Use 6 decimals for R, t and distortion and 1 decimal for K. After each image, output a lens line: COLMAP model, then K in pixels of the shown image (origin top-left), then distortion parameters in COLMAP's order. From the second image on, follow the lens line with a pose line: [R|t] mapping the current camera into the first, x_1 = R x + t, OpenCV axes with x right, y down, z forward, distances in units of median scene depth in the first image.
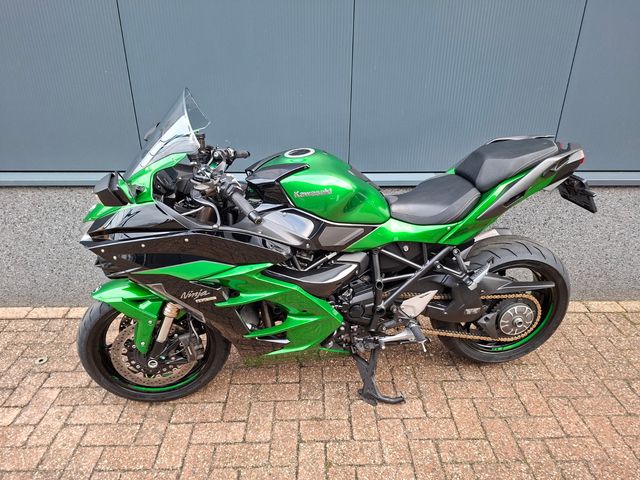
lens RADIAL K [[447.0, 0, 321.4], [0, 447.0, 240.0], [0, 0, 1]] dist [0.024854, -0.035596]
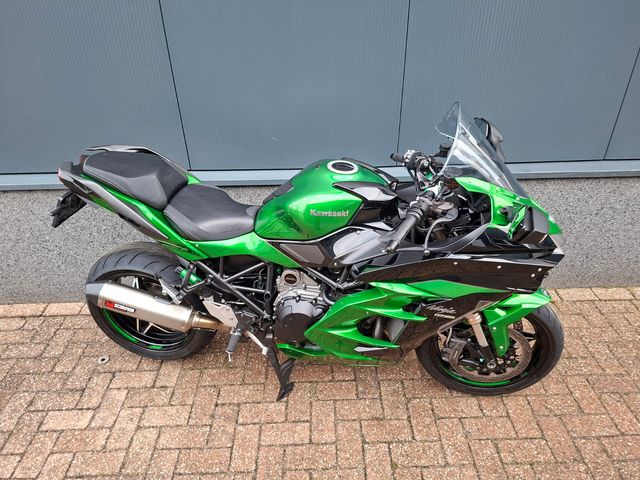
lens RADIAL K [[447.0, 0, 318.3], [0, 447.0, 241.0], [0, 0, 1]] dist [0.024854, -0.035596]
pose [[0.999599, -0.017909, -0.021928, -0.121519], [0.020260, 0.993483, 0.112167, -0.136090], [0.019776, -0.112567, 0.993447, 0.009789]]
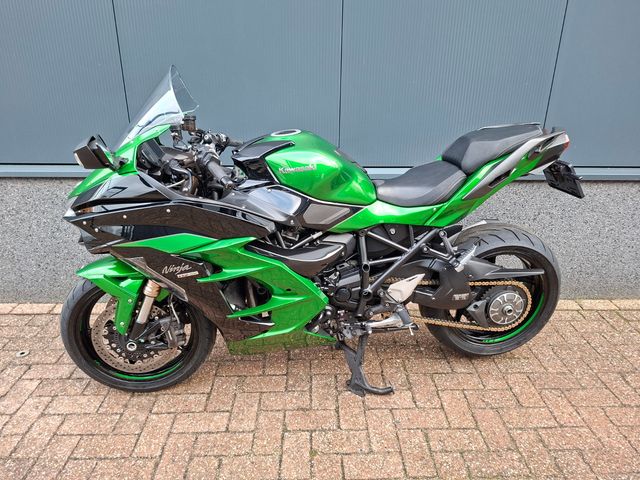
lens RADIAL K [[447.0, 0, 322.9], [0, 447.0, 236.2], [0, 0, 1]] dist [0.024854, -0.035596]
pose [[0.999975, 0.003673, 0.006045, 0.026494], [-0.003290, 0.998058, -0.062197, 0.089336], [-0.006262, 0.062176, 0.998046, 0.008487]]
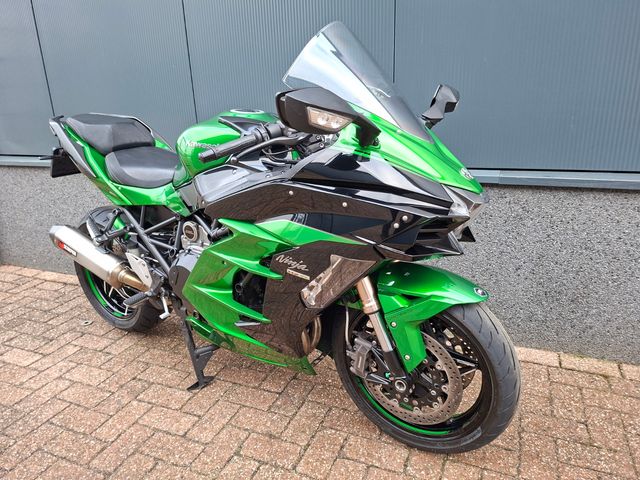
lens RADIAL K [[447.0, 0, 321.1], [0, 447.0, 235.6], [0, 0, 1]] dist [0.024854, -0.035596]
pose [[0.911485, 0.084543, -0.402550, 0.391912], [-0.134546, 0.986094, -0.097551, 0.108710], [0.388705, 0.143078, 0.910185, 0.241164]]
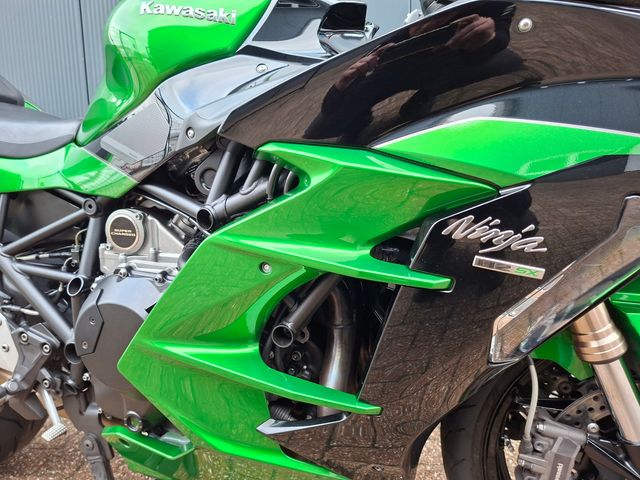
lens RADIAL K [[447.0, 0, 316.7], [0, 447.0, 236.3], [0, 0, 1]] dist [0.024854, -0.035596]
pose [[0.991199, -0.010421, -0.131969, 0.023401], [-0.028031, 0.957770, -0.286166, 0.164358], [0.129378, 0.287347, 0.949049, 0.584469]]
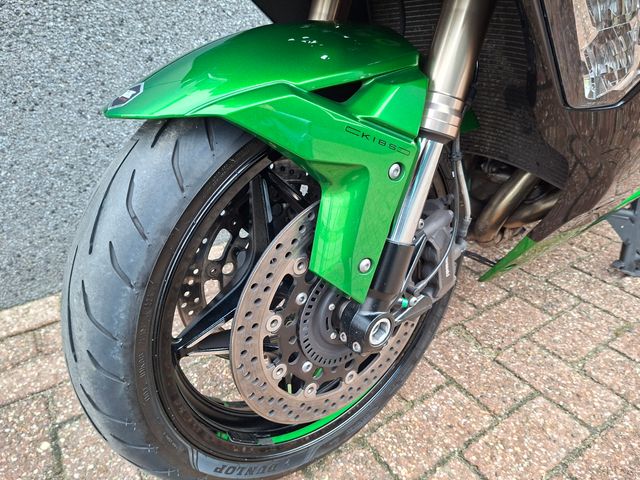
lens RADIAL K [[447.0, 0, 321.0], [0, 447.0, 237.5], [0, 0, 1]] dist [0.024854, -0.035596]
pose [[0.858404, -0.284766, 0.426675, -0.512754], [0.267490, 0.958214, 0.101371, 0.163028], [-0.437712, 0.027114, 0.898706, 0.719923]]
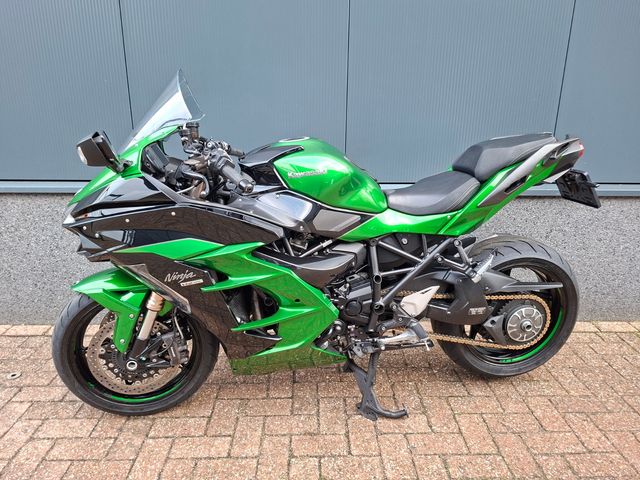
lens RADIAL K [[447.0, 0, 319.9], [0, 447.0, 235.2], [0, 0, 1]] dist [0.024854, -0.035596]
pose [[0.999994, 0.003219, 0.001051, 0.006675], [-0.003034, 0.989546, -0.144183, 0.139622], [-0.001504, 0.144179, 0.989551, 0.051096]]
